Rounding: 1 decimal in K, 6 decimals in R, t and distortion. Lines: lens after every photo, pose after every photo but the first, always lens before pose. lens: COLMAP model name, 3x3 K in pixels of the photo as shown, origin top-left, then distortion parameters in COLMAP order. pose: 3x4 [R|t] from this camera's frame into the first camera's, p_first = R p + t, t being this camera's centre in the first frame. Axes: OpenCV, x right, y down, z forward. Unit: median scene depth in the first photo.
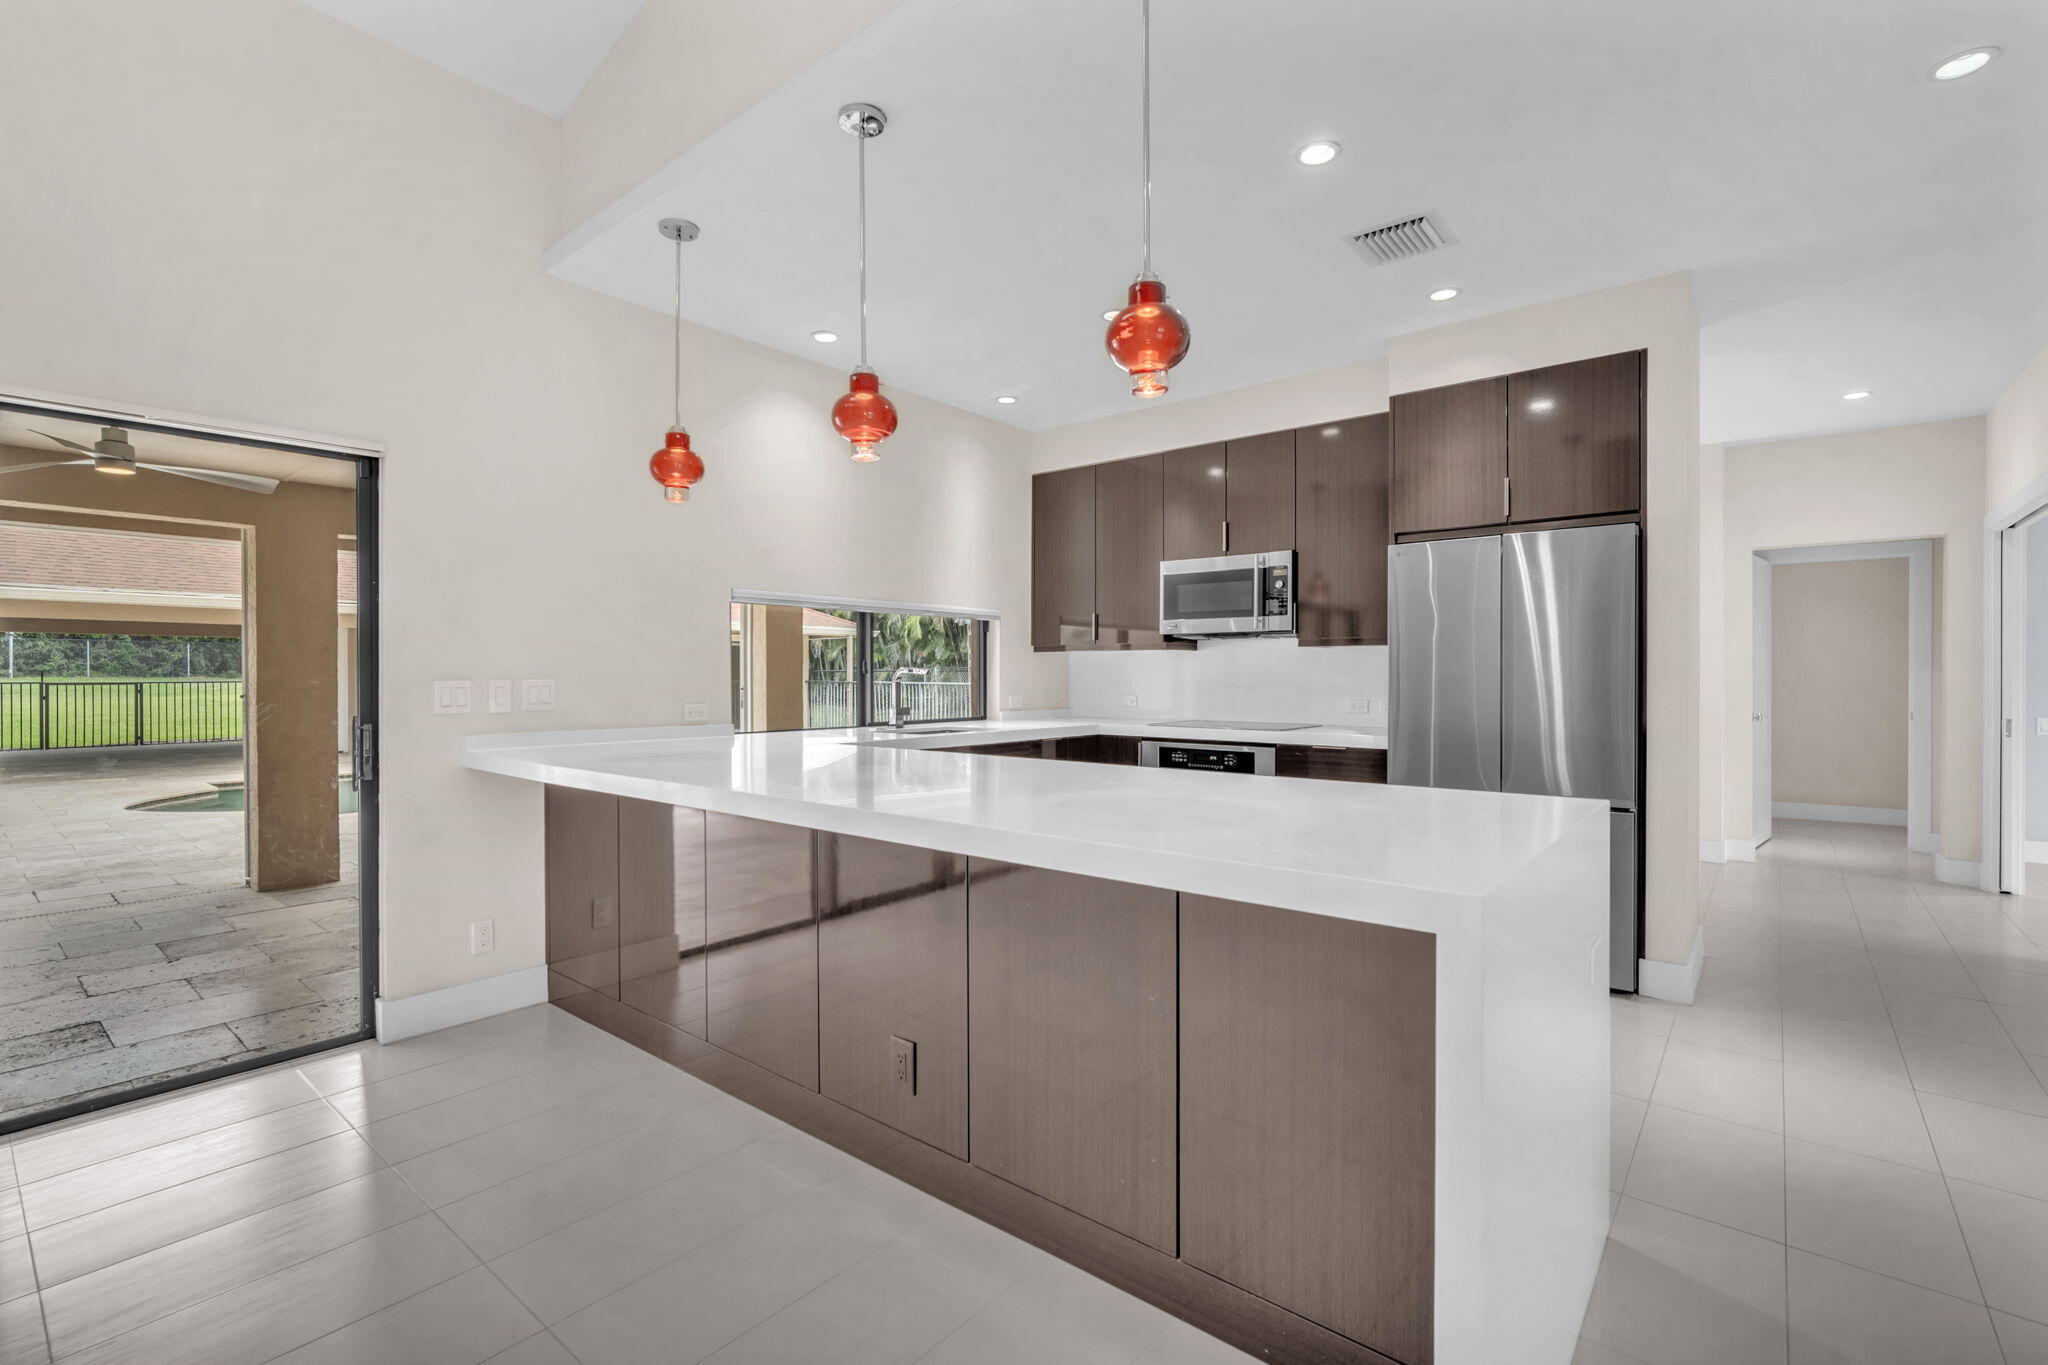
lens RADIAL K [[911.4, 0, 1033.1], [0, 911.4, 677.3], [0, 0, 1]] dist [-0.012508, -0.000360]
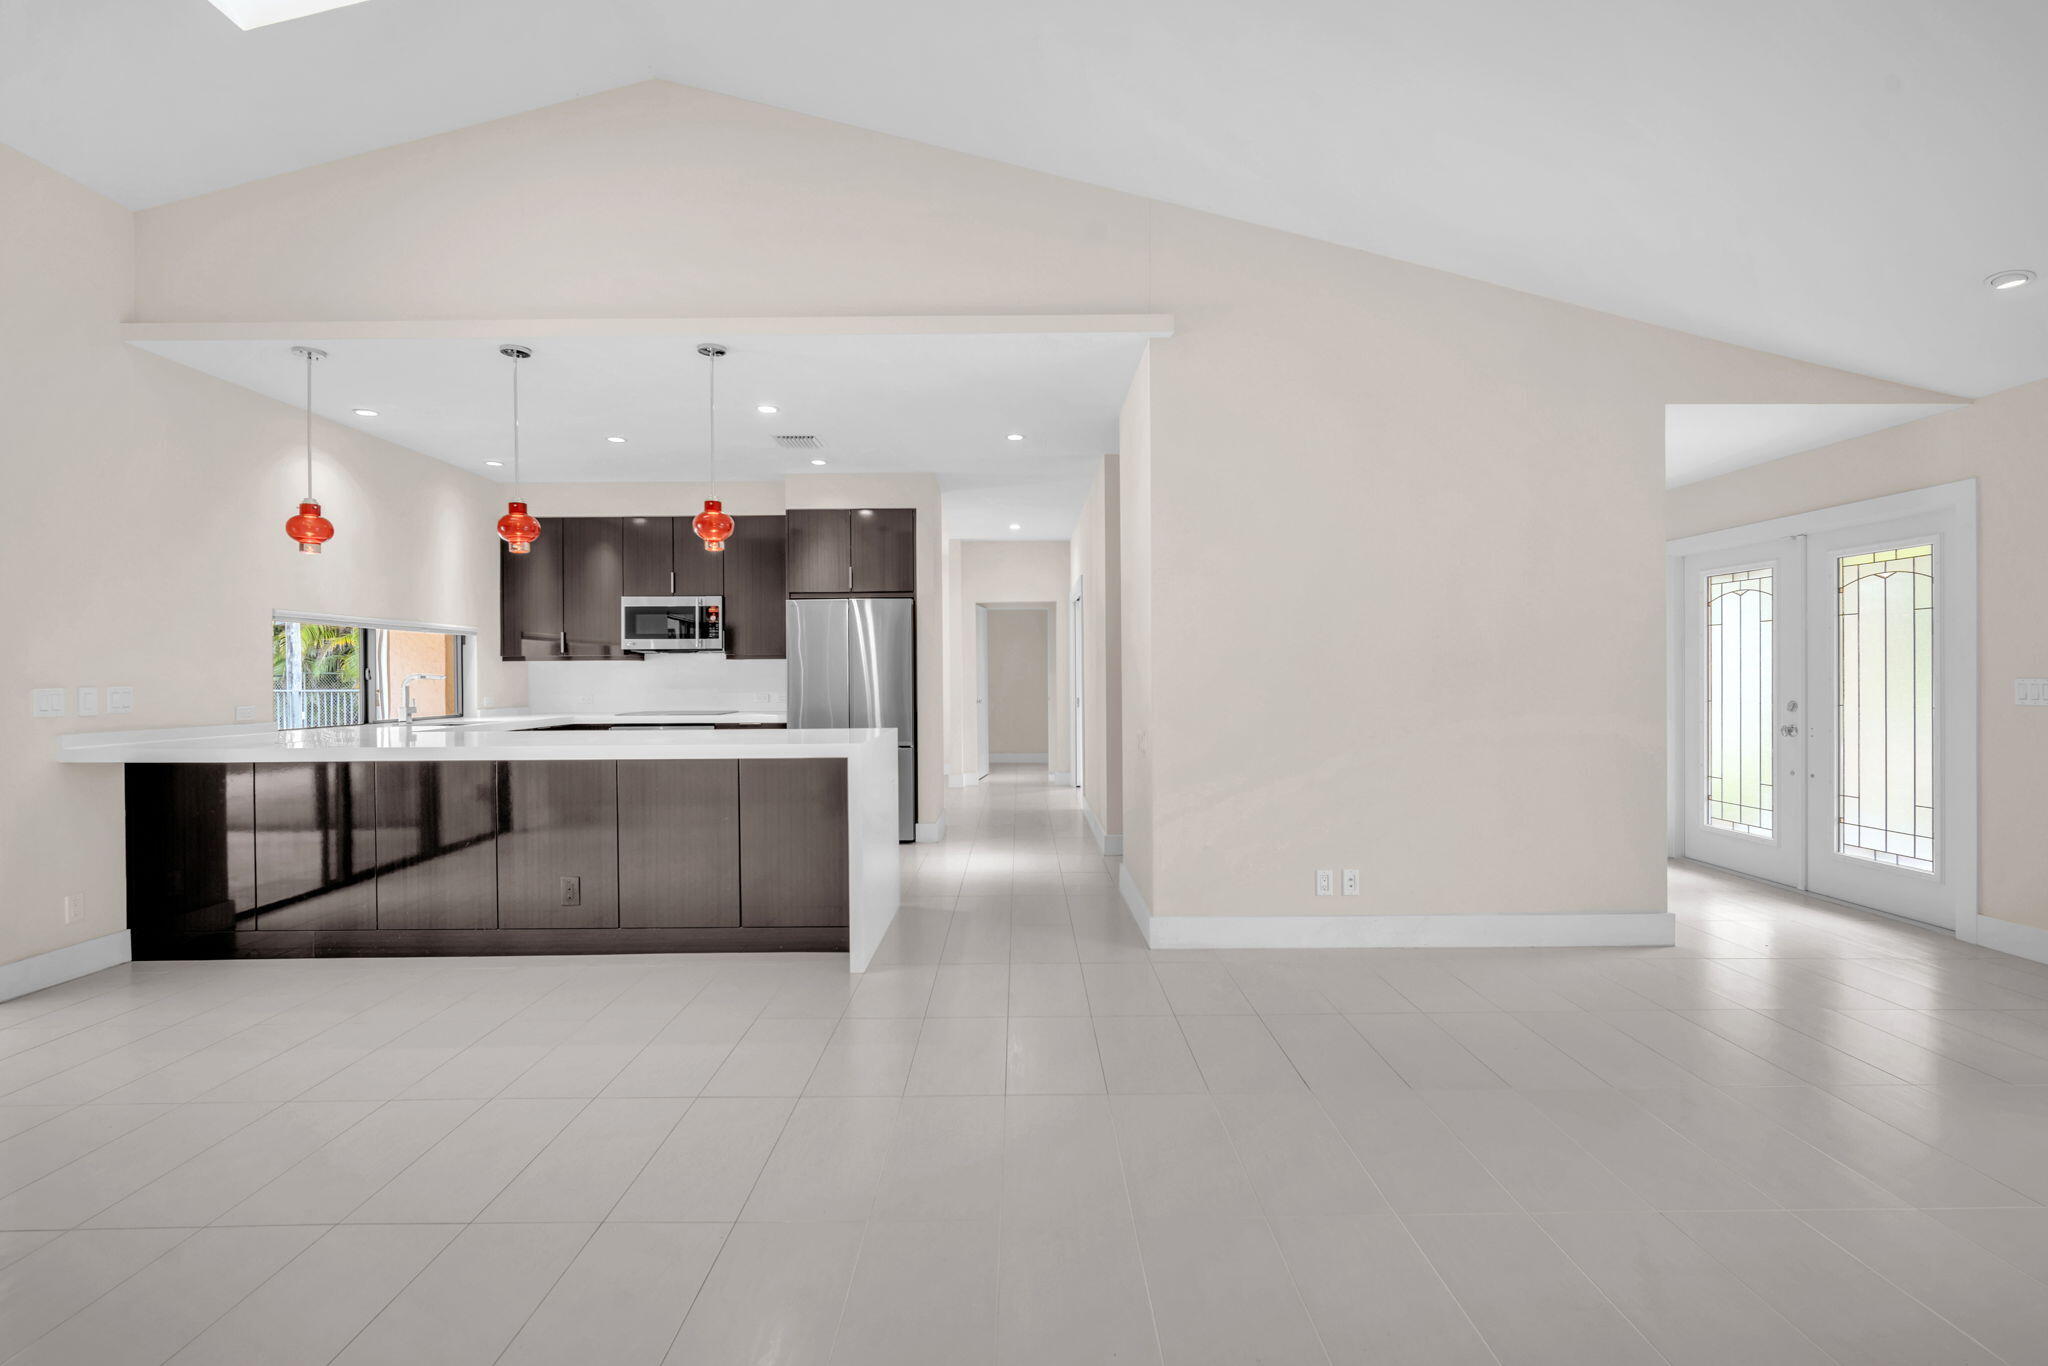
lens RADIAL K [[900.1, 0, 1024.0], [0, 900.1, 683.0], [0, 0, 1]] dist [-0.011386, 0.003559]
pose [[0.769760, -0.011529, 0.638229, -0.262353], [0.009187, 0.999933, 0.006982, -0.000122], [-0.638267, 0.000489, 0.769815, -0.439209]]
